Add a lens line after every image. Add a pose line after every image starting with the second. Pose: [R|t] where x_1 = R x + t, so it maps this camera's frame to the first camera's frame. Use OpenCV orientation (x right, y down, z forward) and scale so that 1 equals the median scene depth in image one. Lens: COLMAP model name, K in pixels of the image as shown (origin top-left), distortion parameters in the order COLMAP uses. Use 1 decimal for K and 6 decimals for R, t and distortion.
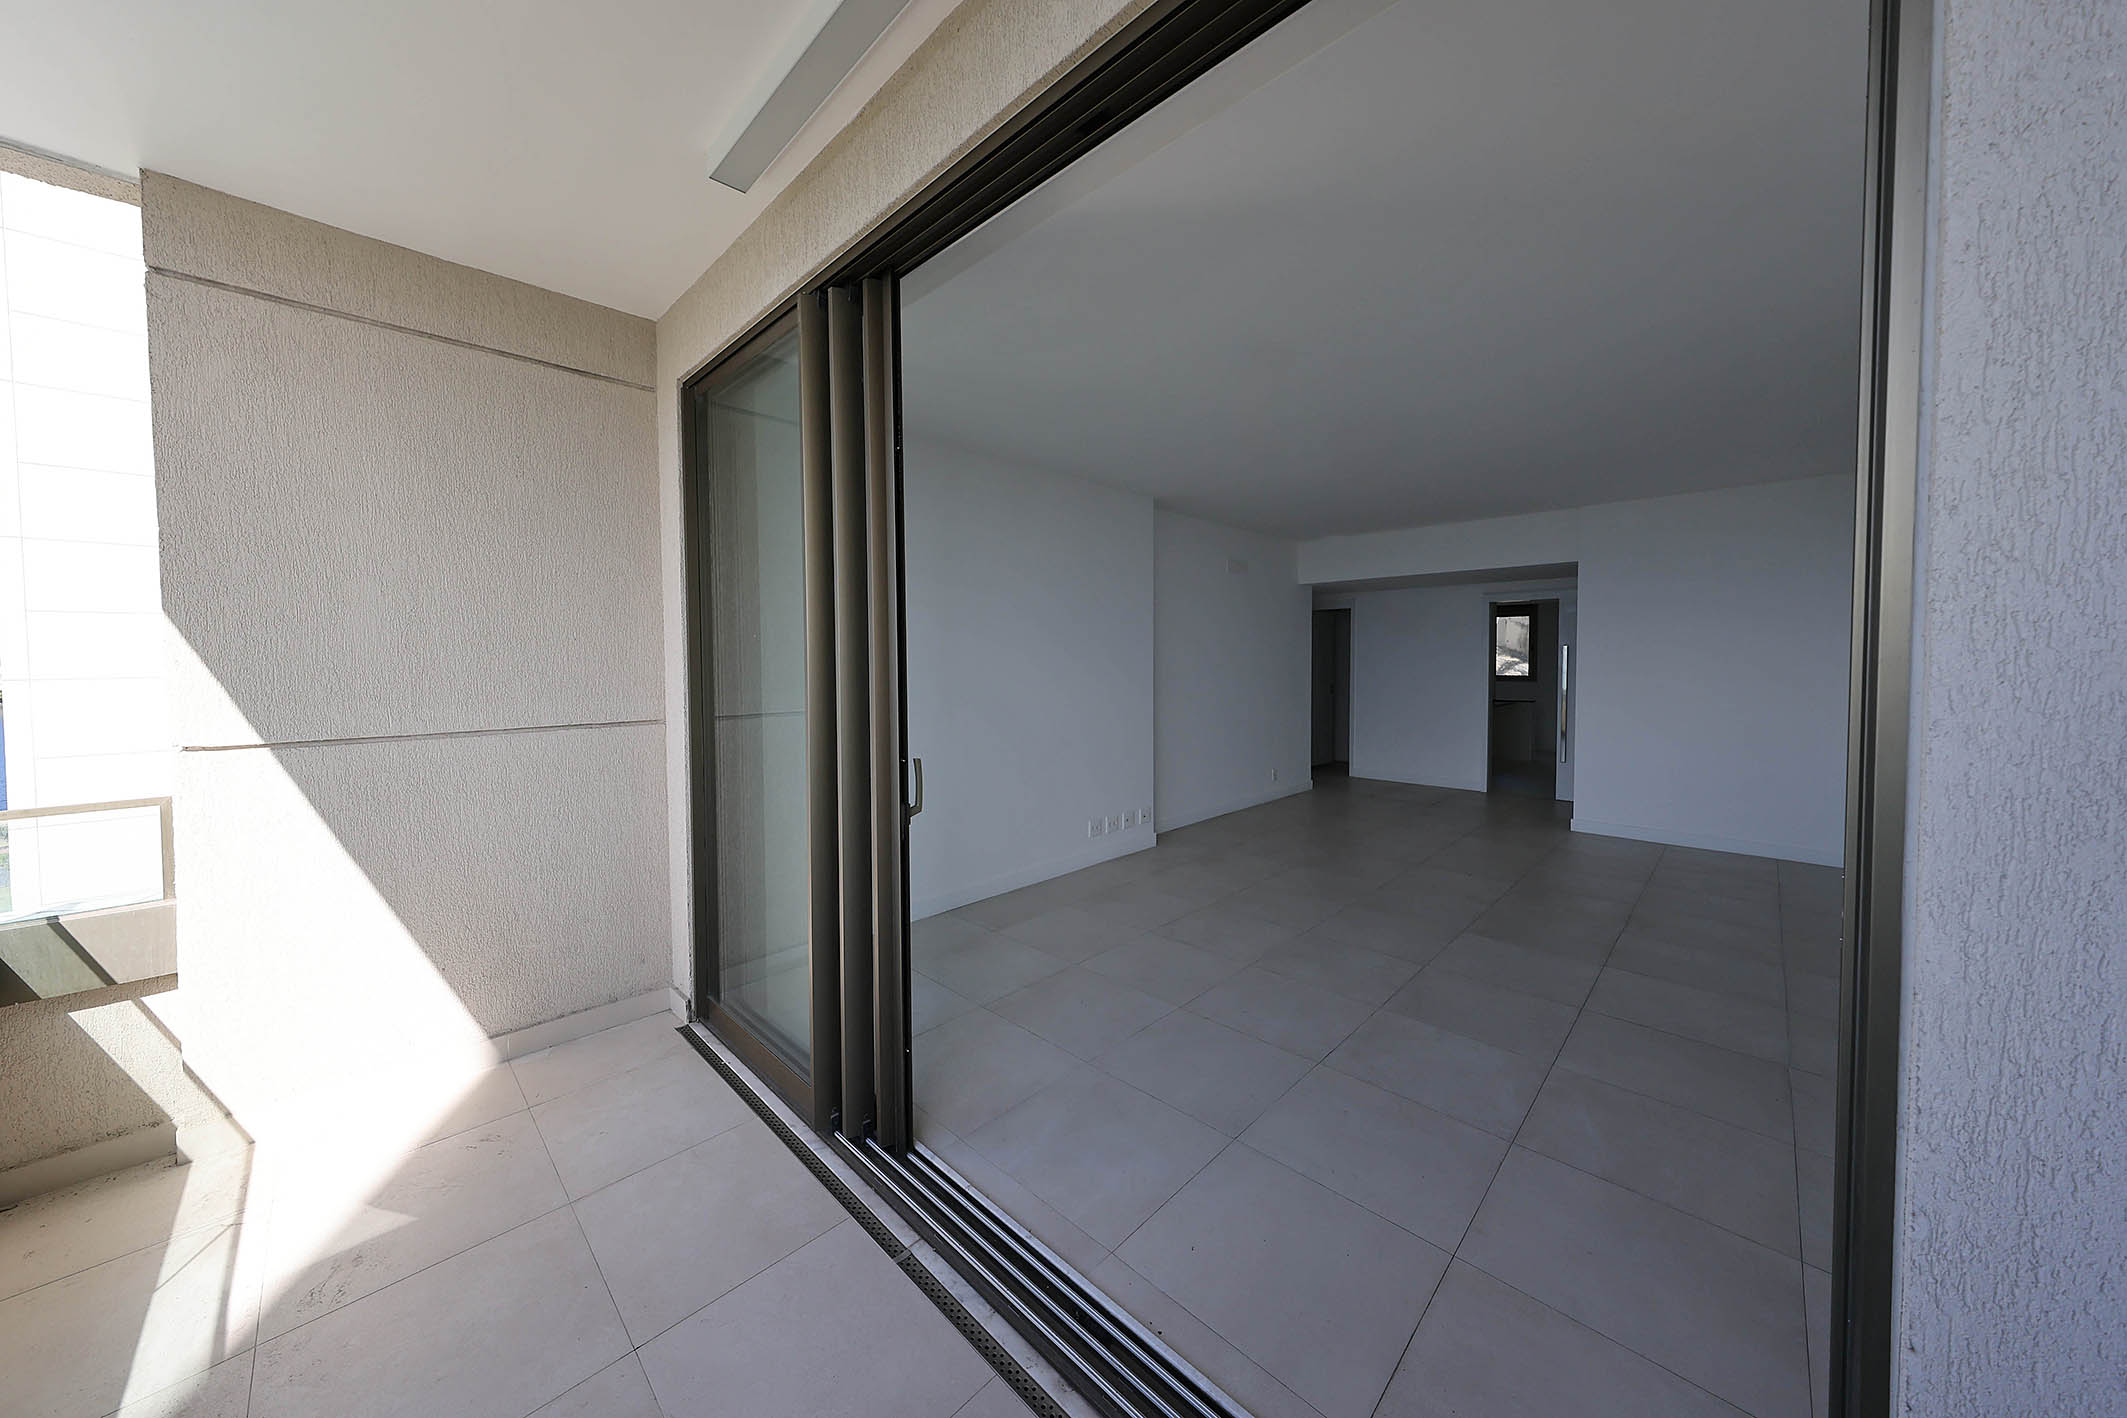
lens RADIAL K [[713.0, 0, 1020.7], [0, 713.0, 685.9], [0, 0, 1]] dist [0.001975, 0.000132]
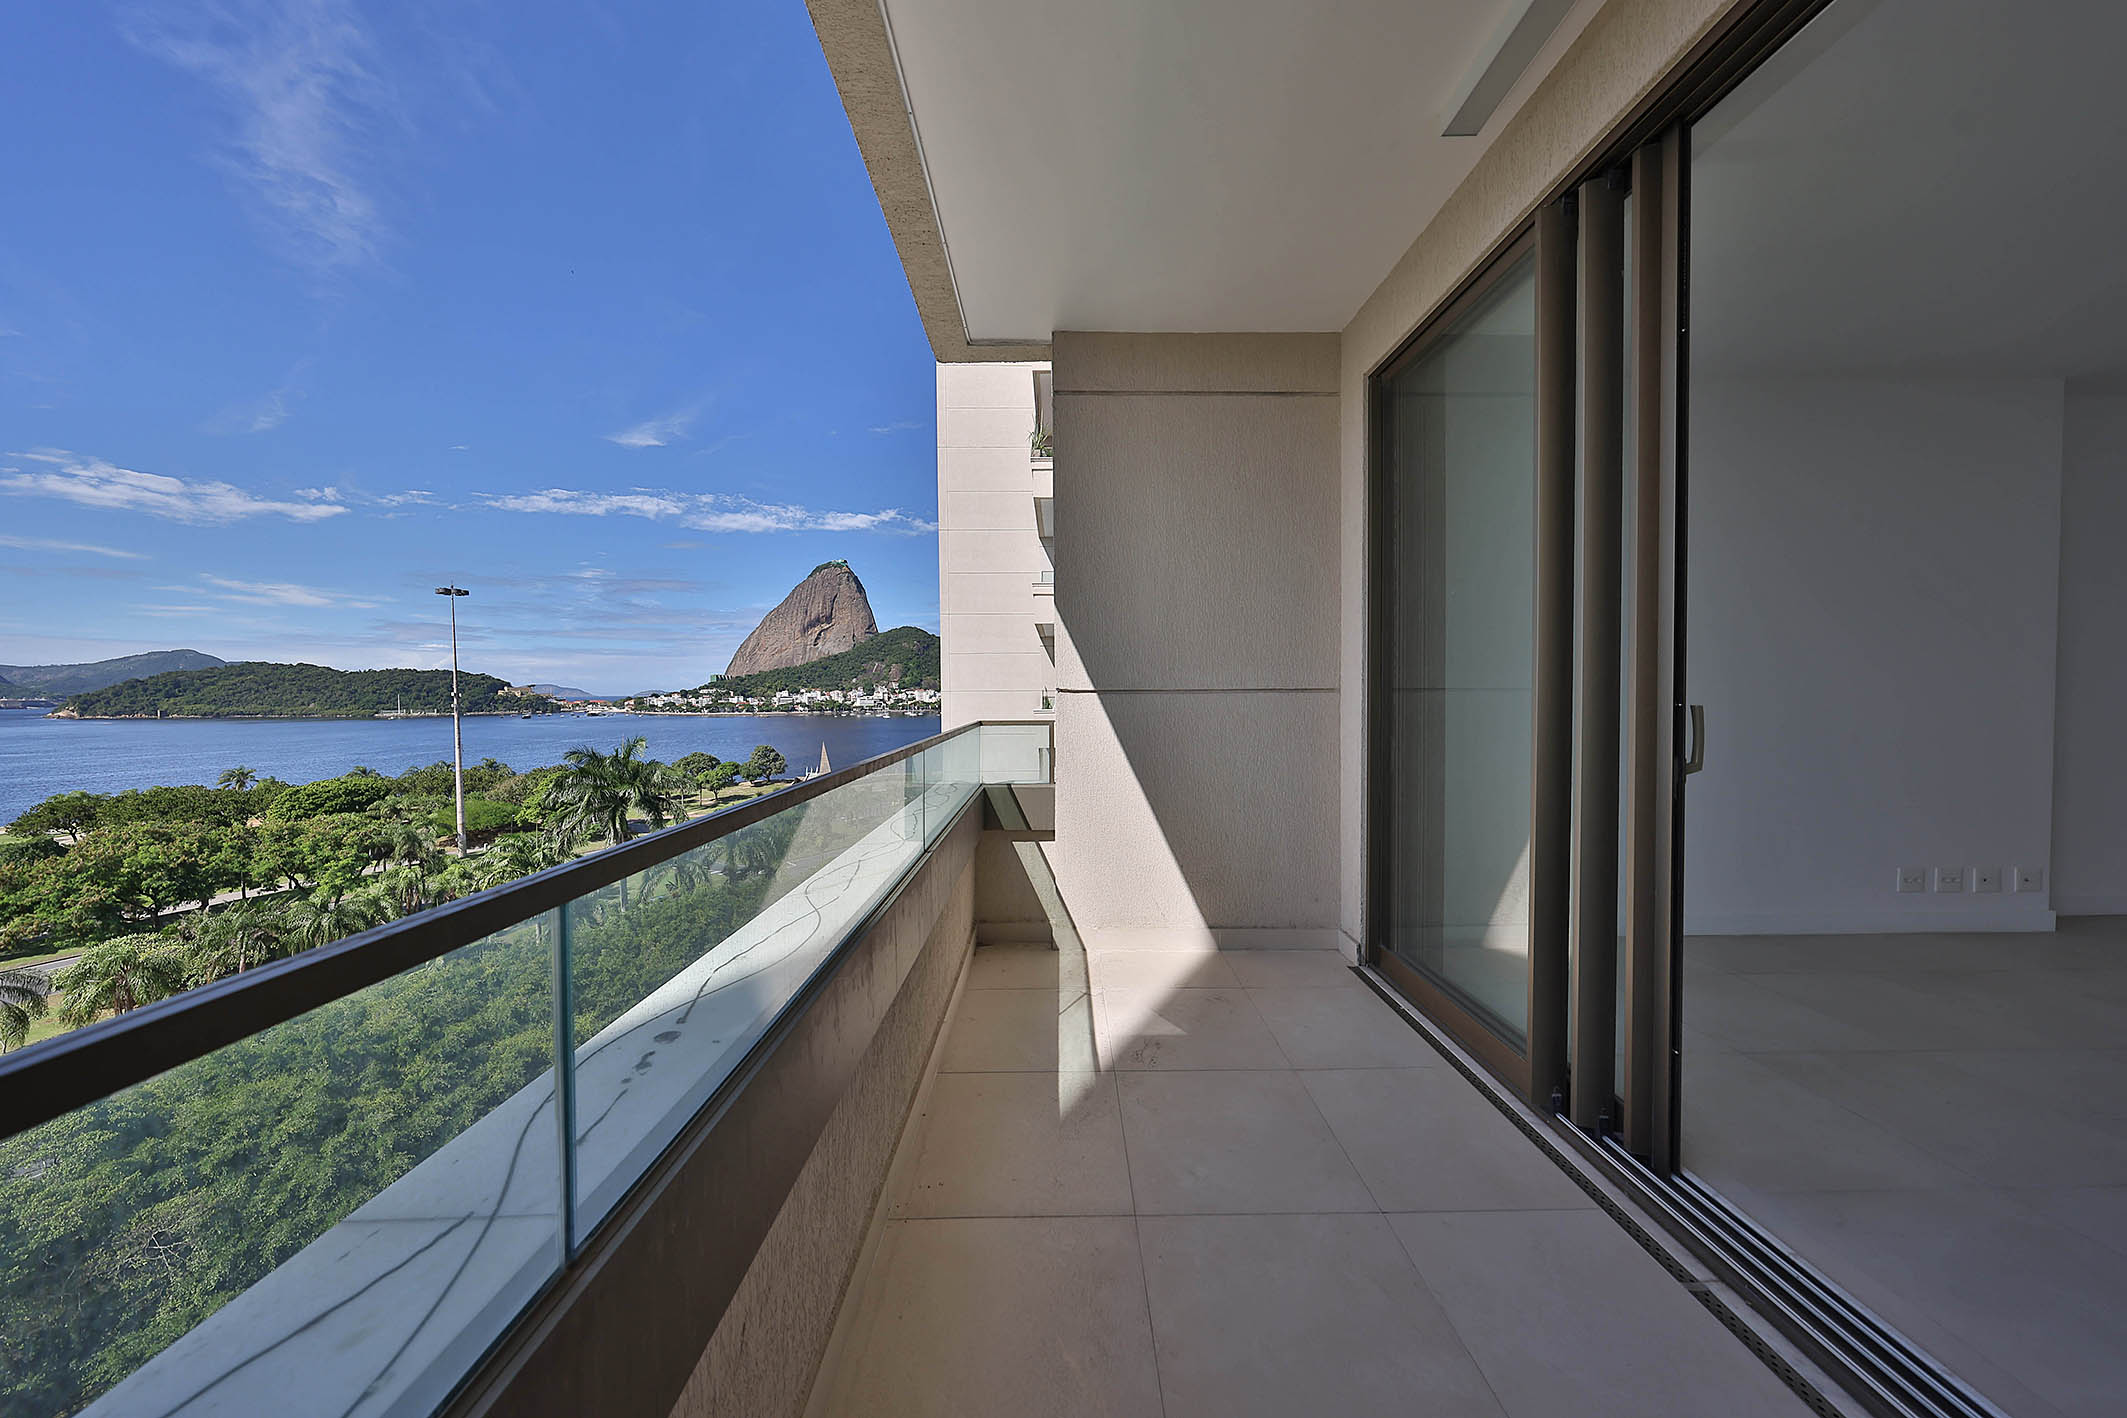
lens RADIAL K [[649.2, 0, 1064.6], [0, 649.2, 708.7], [0, 0, 1]] dist [0.000512, 0.000354]
pose [[0.731867, 0.016305, -0.681253, -0.165558], [-0.020129, 0.999795, 0.002304, 0.117106], [0.681150, 0.012026, 0.732045, -0.048374]]
